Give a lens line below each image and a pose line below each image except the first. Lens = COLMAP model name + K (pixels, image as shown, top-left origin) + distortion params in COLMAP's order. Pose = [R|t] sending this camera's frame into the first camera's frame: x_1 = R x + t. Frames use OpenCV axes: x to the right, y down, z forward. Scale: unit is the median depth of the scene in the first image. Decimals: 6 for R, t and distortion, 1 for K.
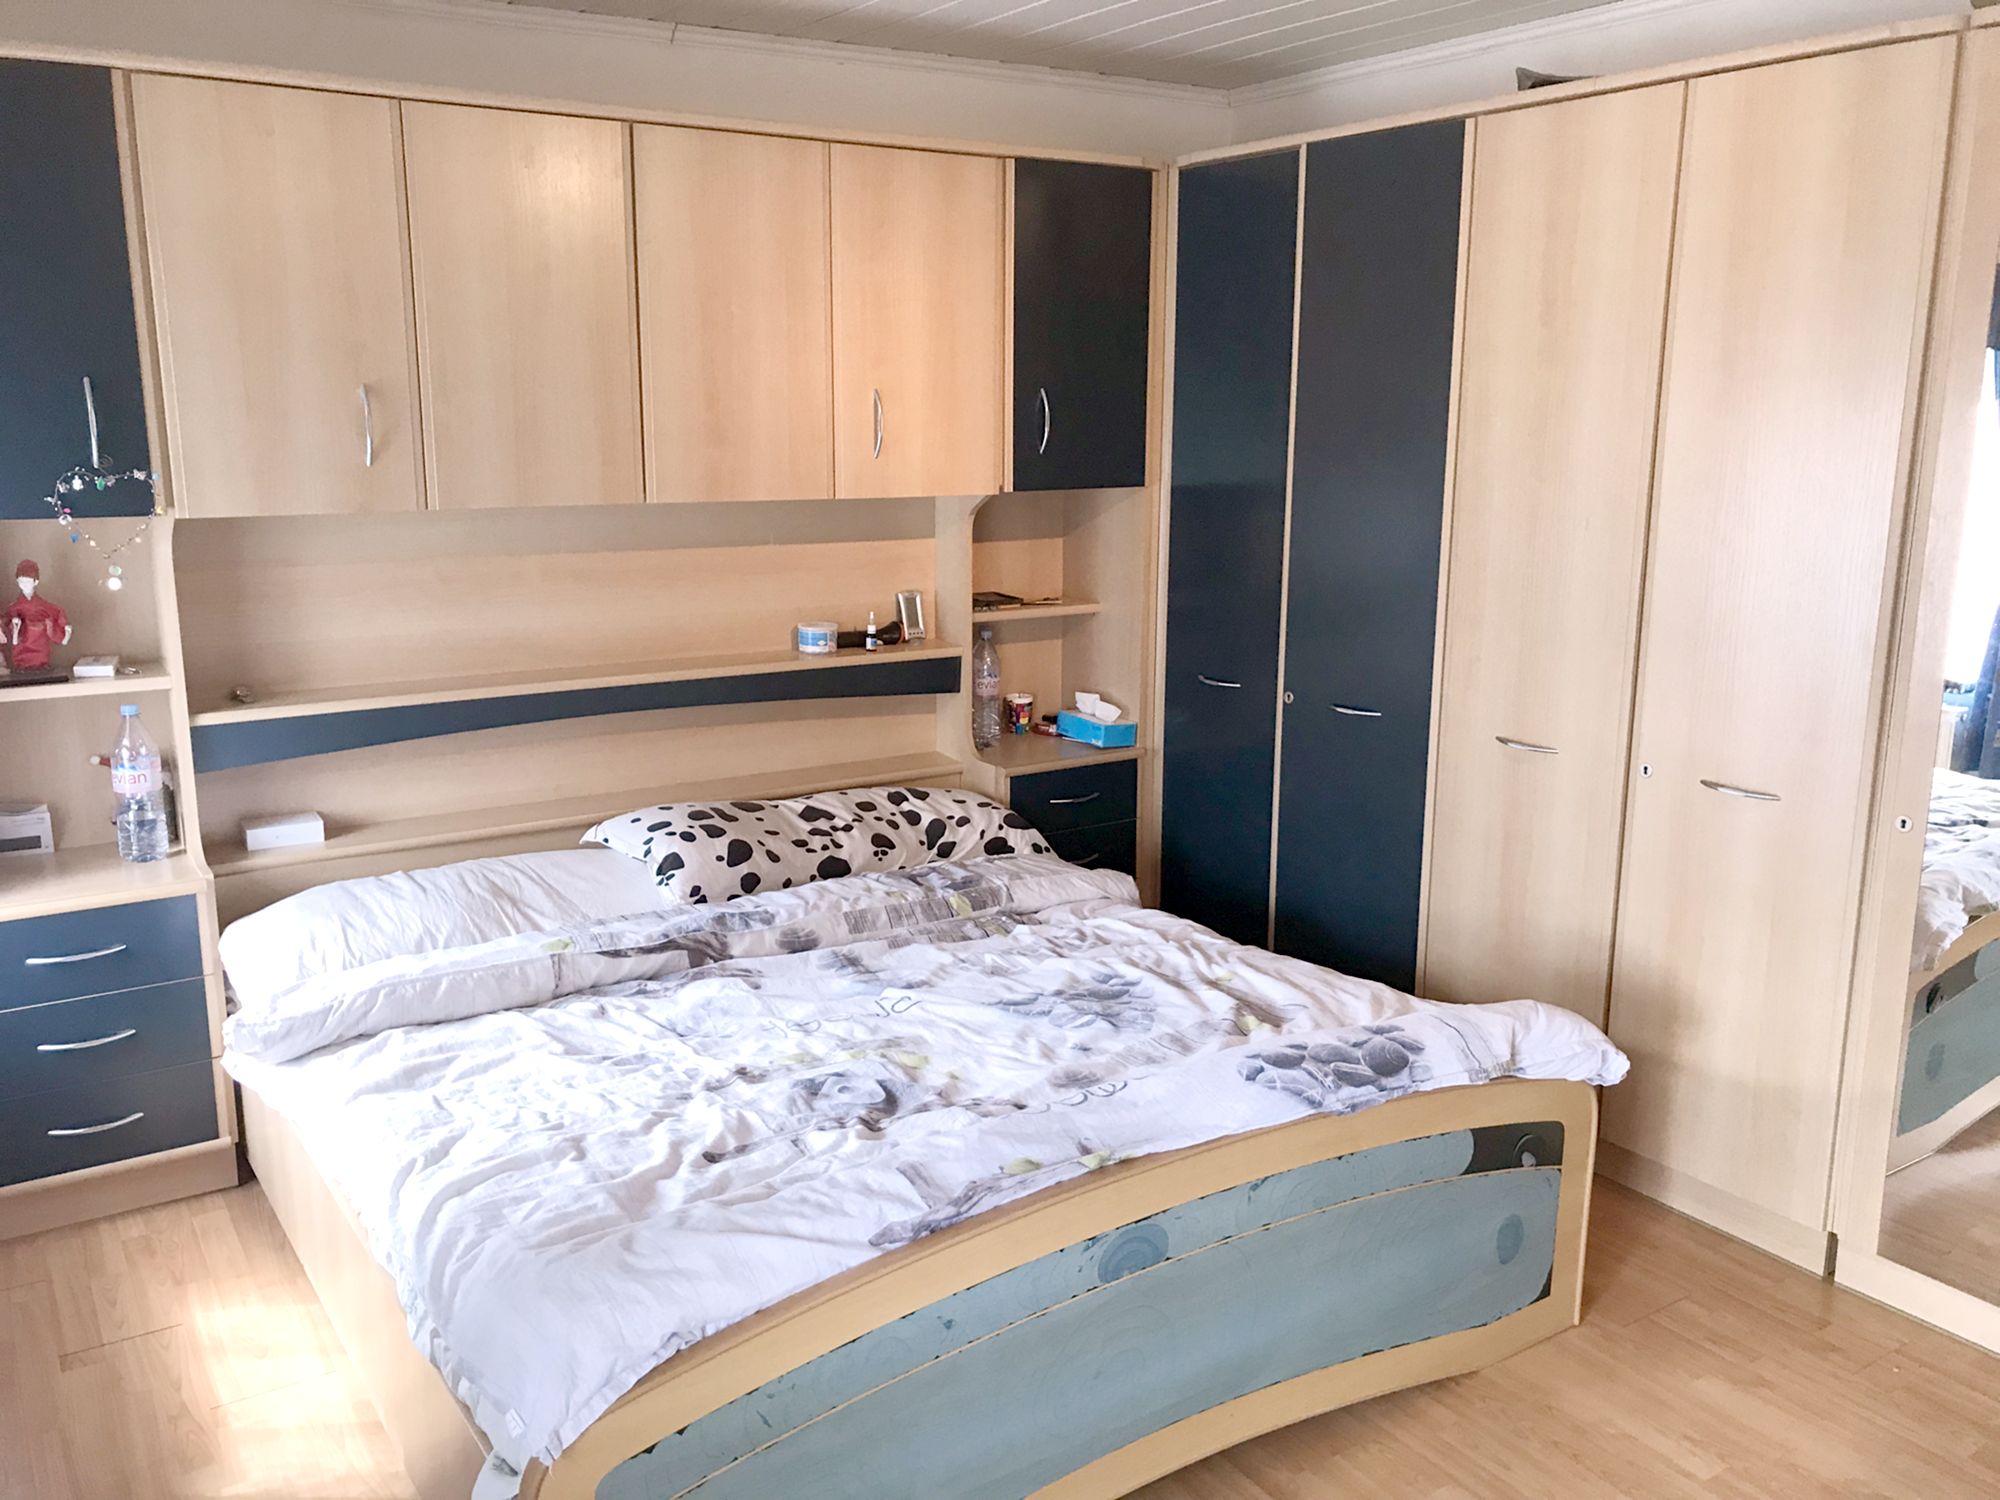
lens RADIAL K [[1647.2, 0, 990.7], [0, 1647.2, 737.7], [0, 0, 1]] dist [0.066976, -0.044324]
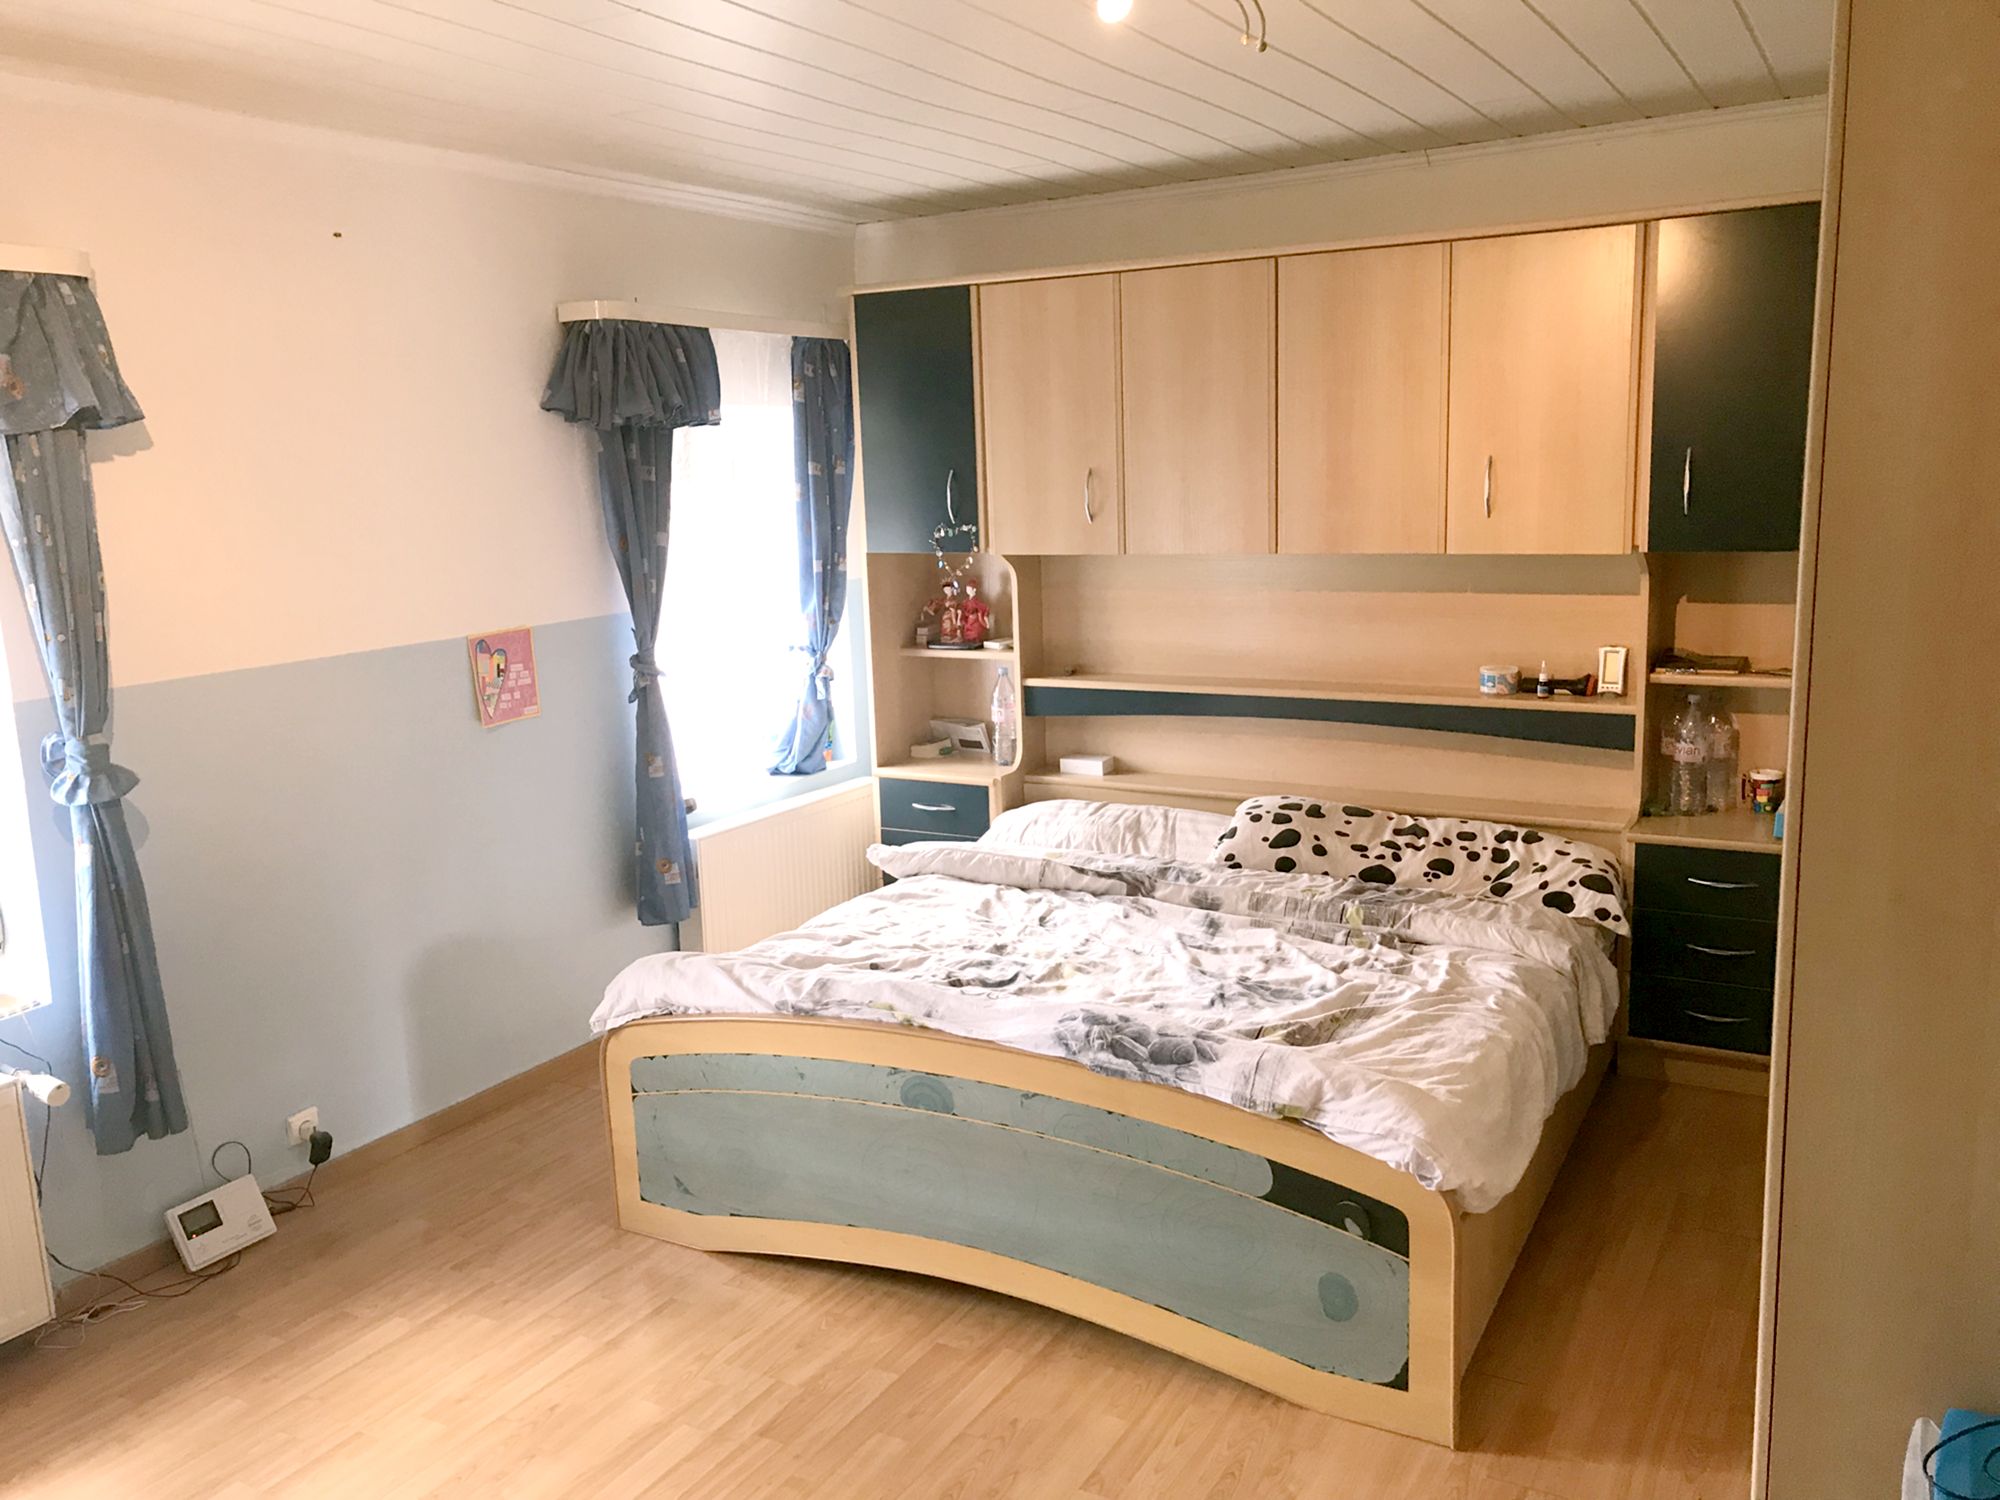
lens RADIAL K [[1647.2, 0, 982.2], [0, 1647.2, 755.1], [0, 0, 1]] dist [0.066976, -0.044324]
pose [[0.433941, 0.142175, -0.889653, 0.920877], [-0.147110, 0.985399, 0.085721, -0.070657], [0.888850, 0.093679, 0.448520, 0.270877]]
